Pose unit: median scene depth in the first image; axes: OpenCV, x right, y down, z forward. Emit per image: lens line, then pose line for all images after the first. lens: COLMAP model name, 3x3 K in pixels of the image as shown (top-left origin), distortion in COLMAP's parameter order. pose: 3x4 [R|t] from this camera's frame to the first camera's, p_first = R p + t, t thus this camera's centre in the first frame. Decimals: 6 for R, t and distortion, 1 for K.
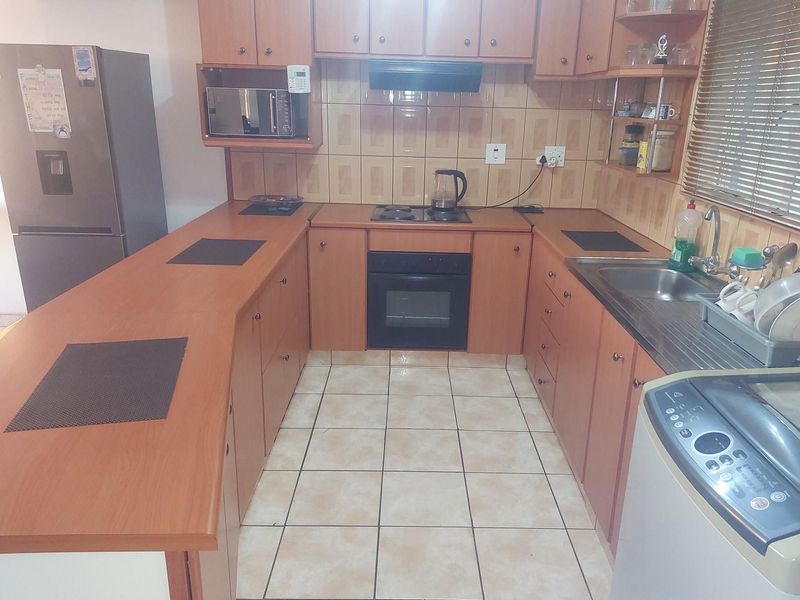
lens RADIAL K [[602.4, 0, 401.6], [0, 602.4, 302.1], [0, 0, 1]] dist [0.057612, -0.064751]
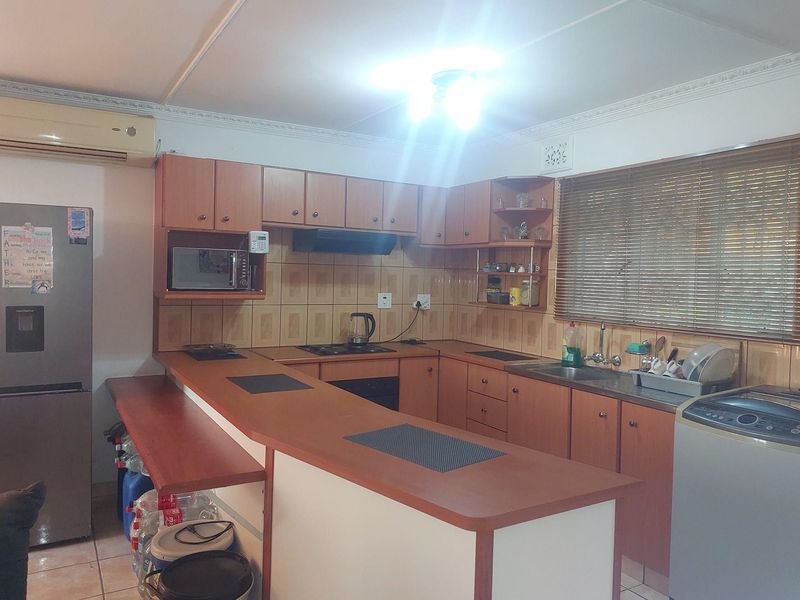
lens RADIAL K [[602.4, 0, 393.2], [0, 602.4, 299.9], [0, 0, 1]] dist [0.057612, -0.064751]
pose [[0.870808, -0.022761, 0.491096, -0.507465], [0.151135, 0.962948, -0.223362, 0.043608], [-0.467816, 0.268727, 0.841983, -0.084118]]
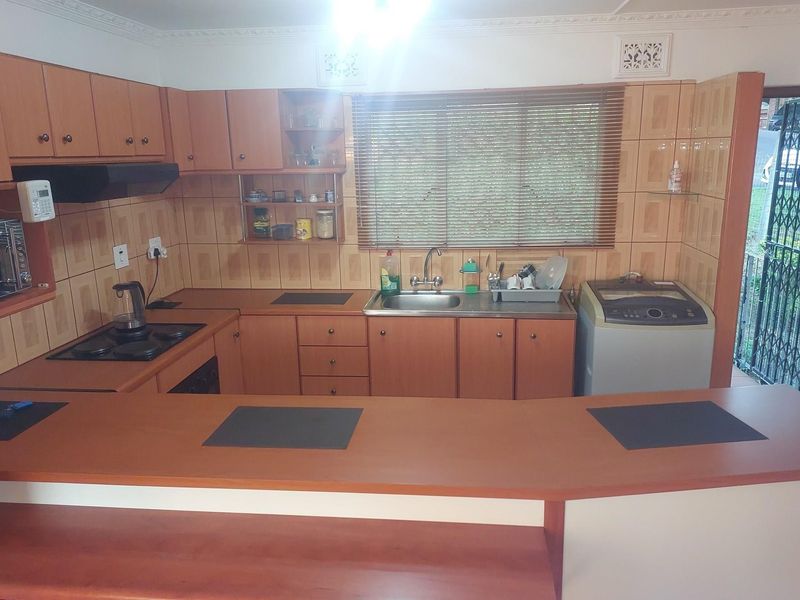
lens RADIAL K [[602.4, 0, 408.0], [0, 602.4, 307.8], [0, 0, 1]] dist [0.057612, -0.064751]
pose [[0.093049, -0.276318, 0.956551, -0.761773], [0.332808, 0.914092, 0.231678, -0.273914], [-0.938393, 0.296790, 0.177016, 0.531793]]
